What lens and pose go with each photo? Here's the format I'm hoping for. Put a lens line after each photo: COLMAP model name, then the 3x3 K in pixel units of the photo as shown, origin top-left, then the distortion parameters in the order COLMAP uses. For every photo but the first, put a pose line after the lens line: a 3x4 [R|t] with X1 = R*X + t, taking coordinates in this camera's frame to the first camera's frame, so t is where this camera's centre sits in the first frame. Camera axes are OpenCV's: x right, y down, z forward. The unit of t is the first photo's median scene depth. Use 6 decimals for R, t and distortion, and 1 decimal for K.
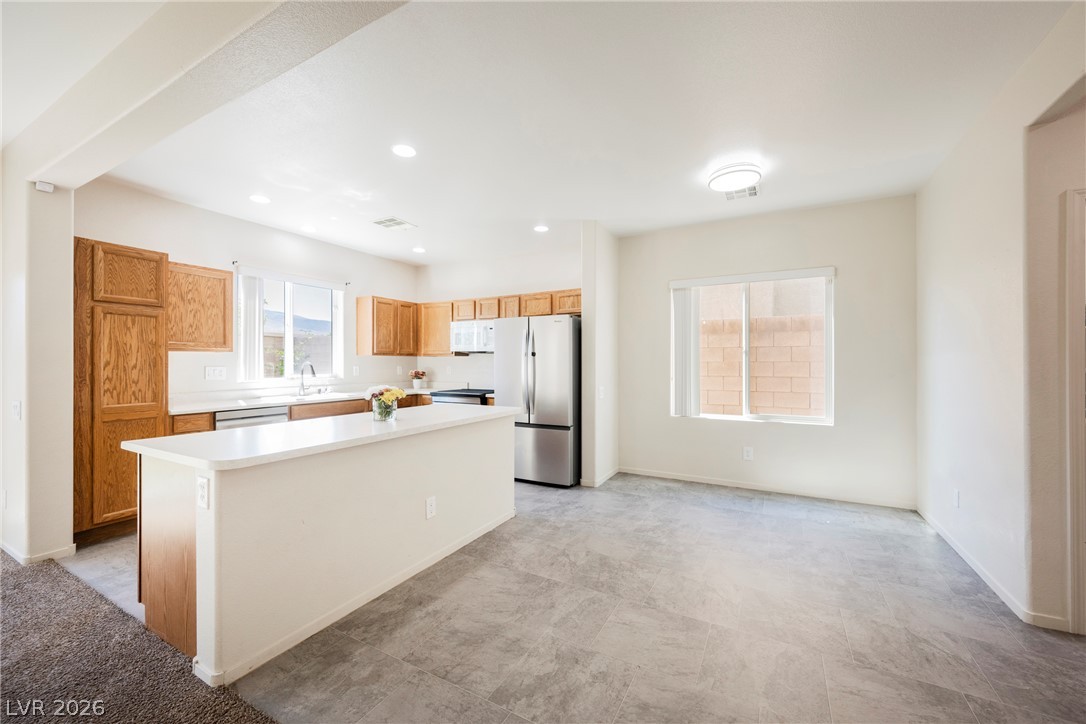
lens RADIAL K [[426.0, 0, 543.2], [0, 426.0, 362.2], [0, 0, 1]] dist [-0.001865, 0.000609]
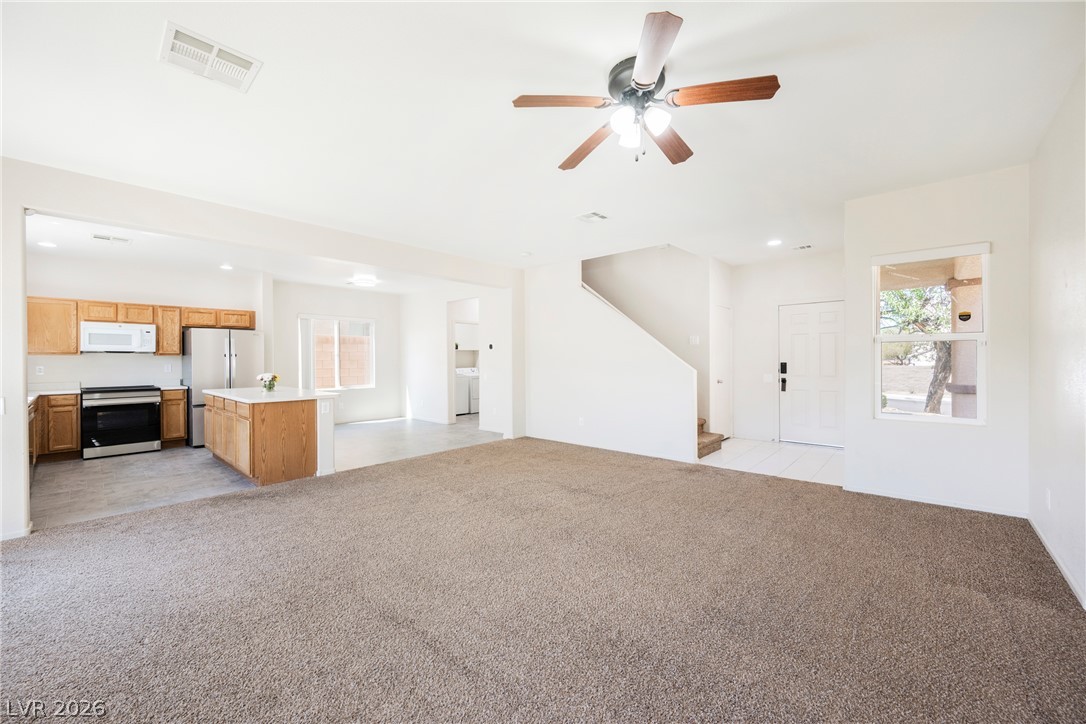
lens RADIAL K [[426.0, 0, 544.9], [0, 426.0, 361.0], [0, 0, 1]] dist [-0.001865, 0.000609]
pose [[0.233906, -0.005335, 0.972245, -1.223217], [0.003388, 0.999983, 0.004672, -0.002145], [-0.972253, 0.002201, 0.233920, -0.396009]]
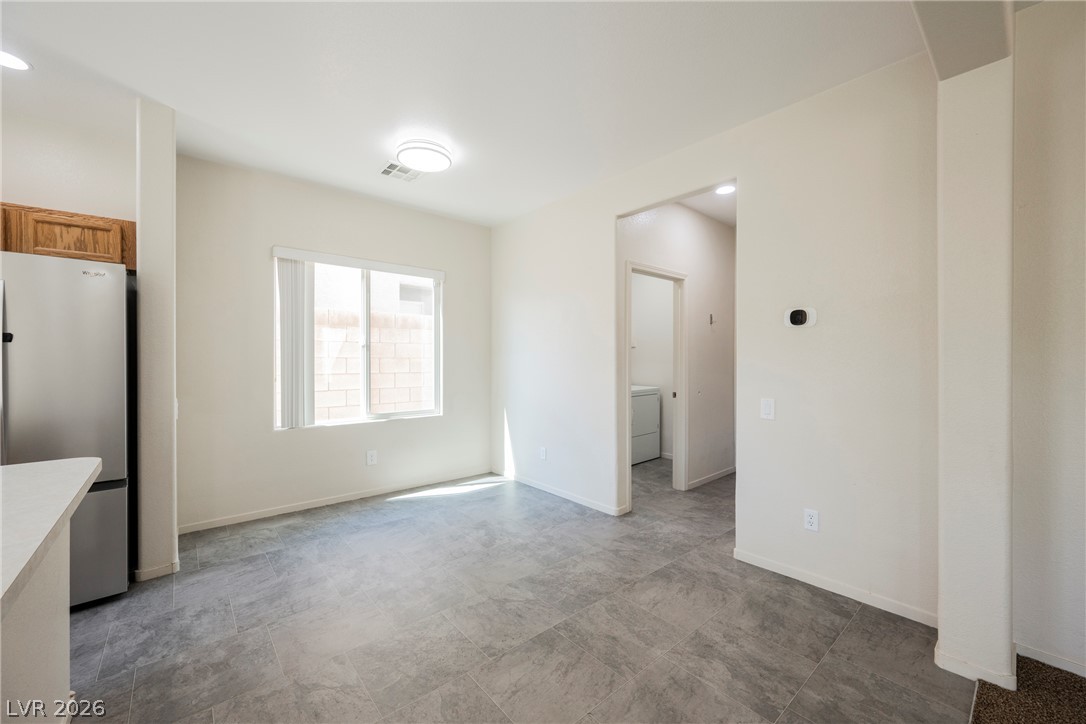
lens RADIAL K [[426.0, 0, 544.4], [0, 426.0, 363.2], [0, 0, 1]] dist [-0.001865, 0.000609]
pose [[0.348995, -0.006987, 0.937098, -0.242797], [-0.001141, 0.999968, 0.007881, 0.004346], [-0.937124, -0.003819, 0.348976, 0.330835]]
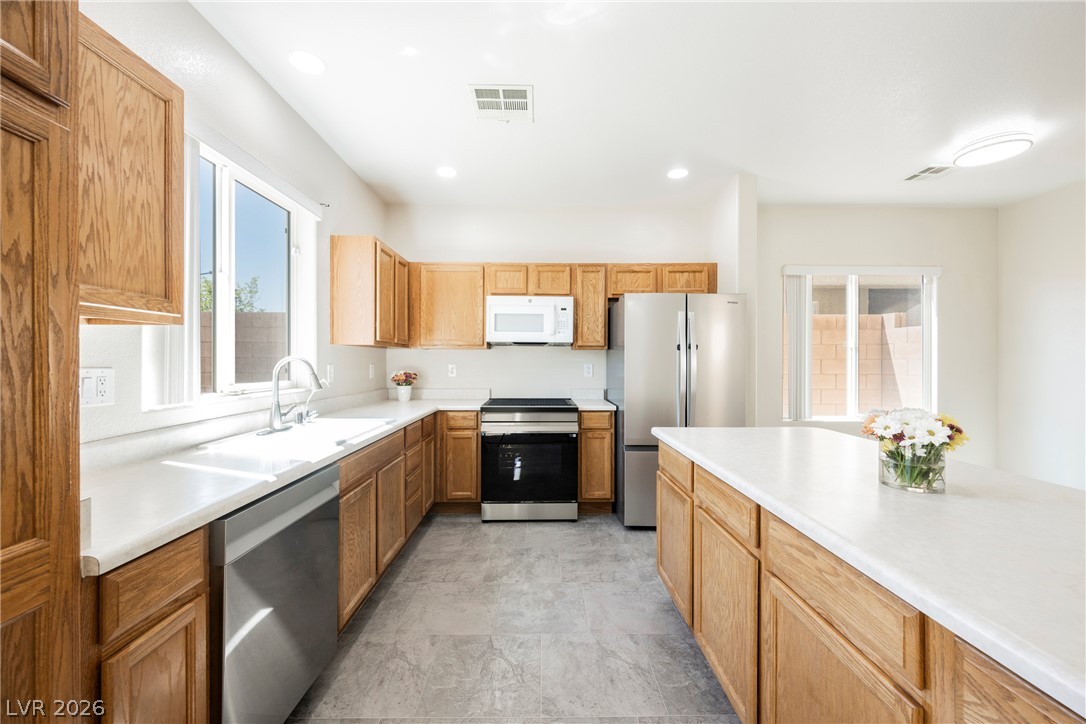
lens RADIAL K [[426.0, 0, 547.5], [0, 426.0, 361.5], [0, 0, 1]] dist [-0.001865, 0.000609]
pose [[0.872481, 0.000449, 0.488647, -0.586815], [-0.002534, 0.999990, 0.003607, 0.003290], [-0.488641, -0.004386, 0.872474, 0.511215]]
